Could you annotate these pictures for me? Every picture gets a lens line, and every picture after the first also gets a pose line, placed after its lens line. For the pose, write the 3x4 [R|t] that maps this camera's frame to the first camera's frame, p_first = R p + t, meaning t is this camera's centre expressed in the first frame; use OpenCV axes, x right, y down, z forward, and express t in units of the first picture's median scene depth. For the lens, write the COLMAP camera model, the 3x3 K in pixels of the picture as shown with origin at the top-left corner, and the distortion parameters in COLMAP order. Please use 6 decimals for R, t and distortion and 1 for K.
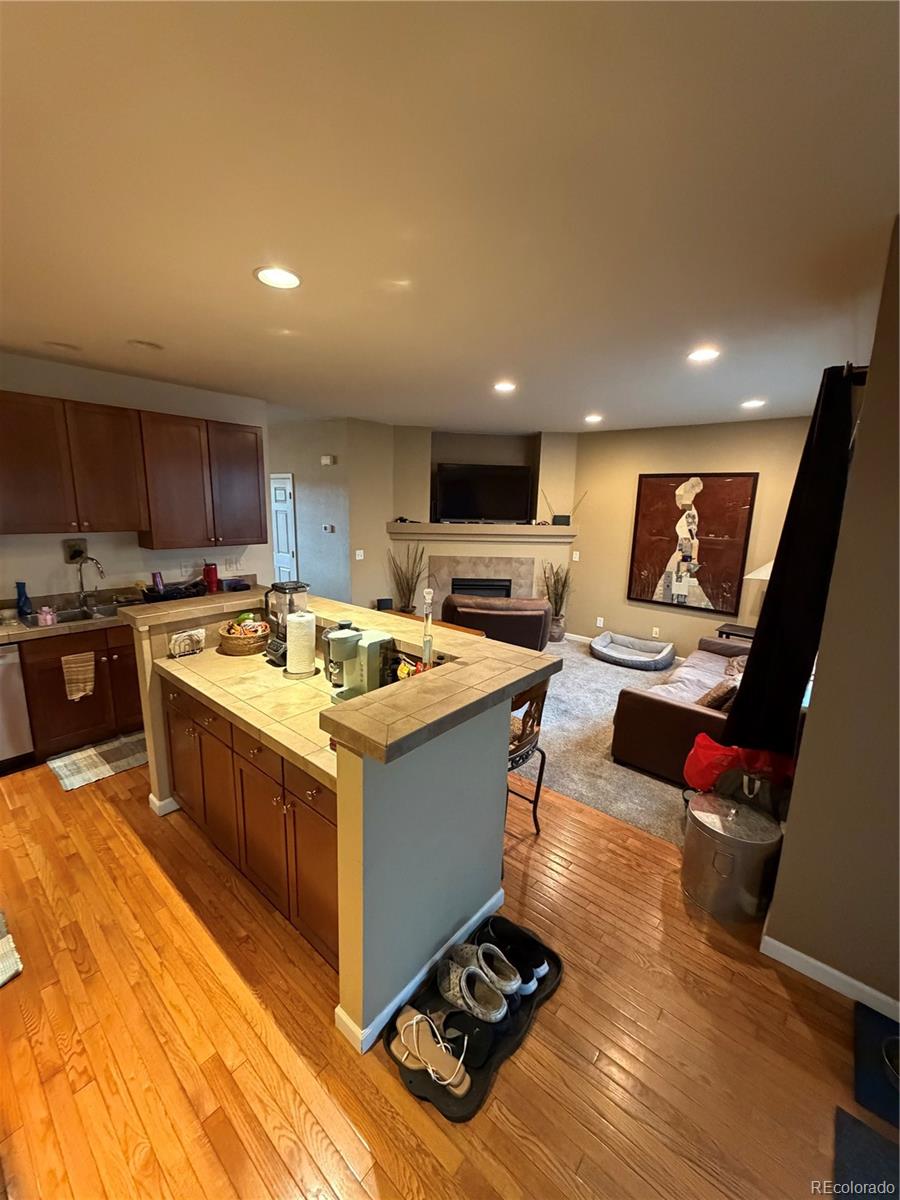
lens RADIAL K [[477.9, 0, 448.3], [0, 477.9, 592.4], [0, 0, 1]] dist [-0.001759, 0.000191]
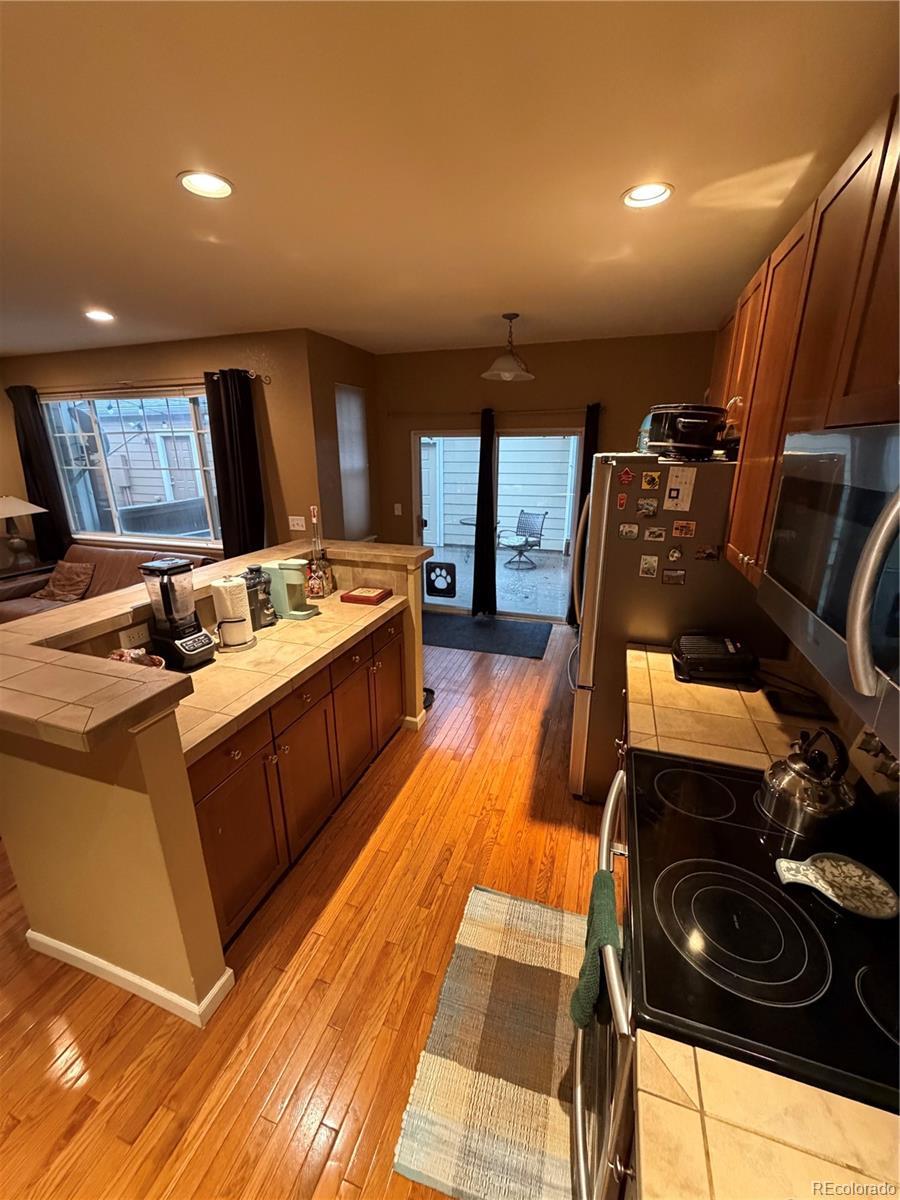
lens RADIAL K [[477.9, 0, 451.3], [0, 477.9, 596.3], [0, 0, 1]] dist [-0.001759, 0.000191]
pose [[-0.374352, -0.297239, 0.878356, -0.546144], [0.168870, 0.909540, 0.379763, -0.083457], [-0.911780, 0.290493, -0.290293, 0.387840]]
